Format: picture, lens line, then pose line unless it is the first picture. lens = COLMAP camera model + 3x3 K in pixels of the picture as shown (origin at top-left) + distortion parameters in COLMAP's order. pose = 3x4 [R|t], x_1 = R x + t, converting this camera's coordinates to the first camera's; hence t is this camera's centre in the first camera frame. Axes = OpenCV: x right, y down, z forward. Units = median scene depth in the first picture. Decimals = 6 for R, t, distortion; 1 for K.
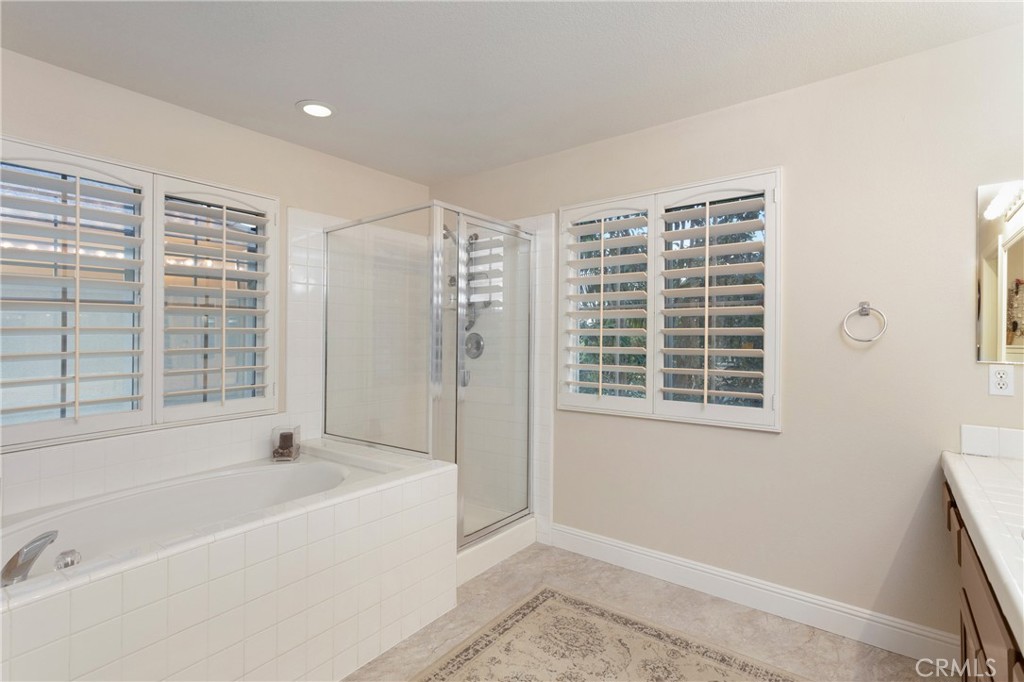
lens RADIAL K [[498.2, 0, 508.7], [0, 498.2, 339.3], [0, 0, 1]] dist [0.006009, 0.000745]
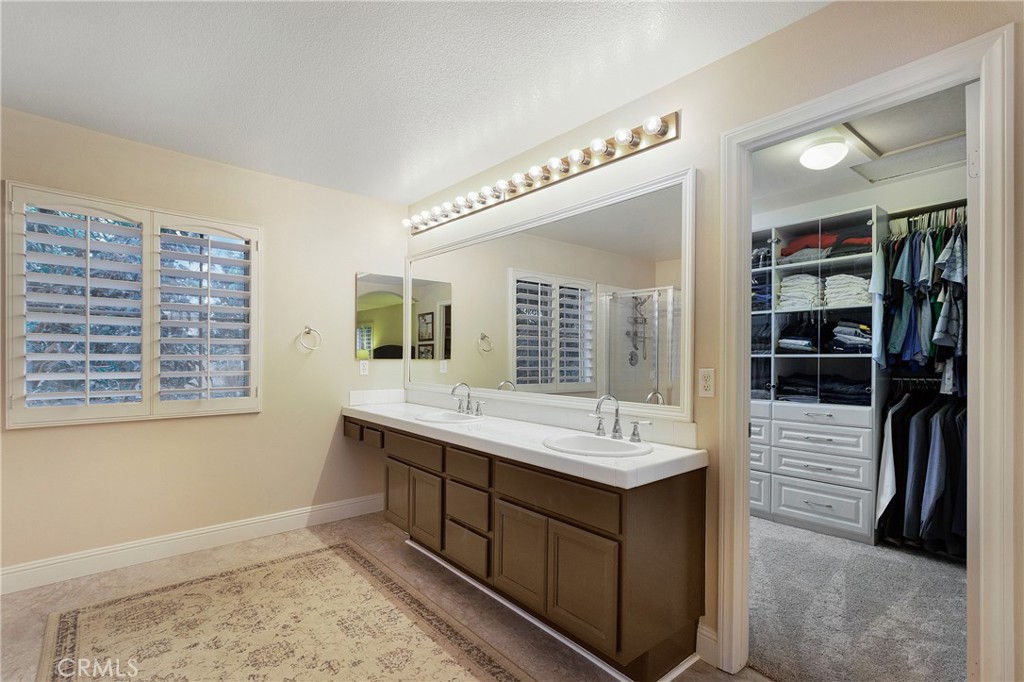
lens RADIAL K [[498.2, 0, 506.4], [0, 498.2, 345.1], [0, 0, 1]] dist [0.006009, 0.000745]
pose [[0.239106, 0.002617, 0.970990, -0.733134], [0.009341, 0.999944, -0.004995, 0.004086], [-0.970949, 0.010264, 0.239068, -0.058701]]
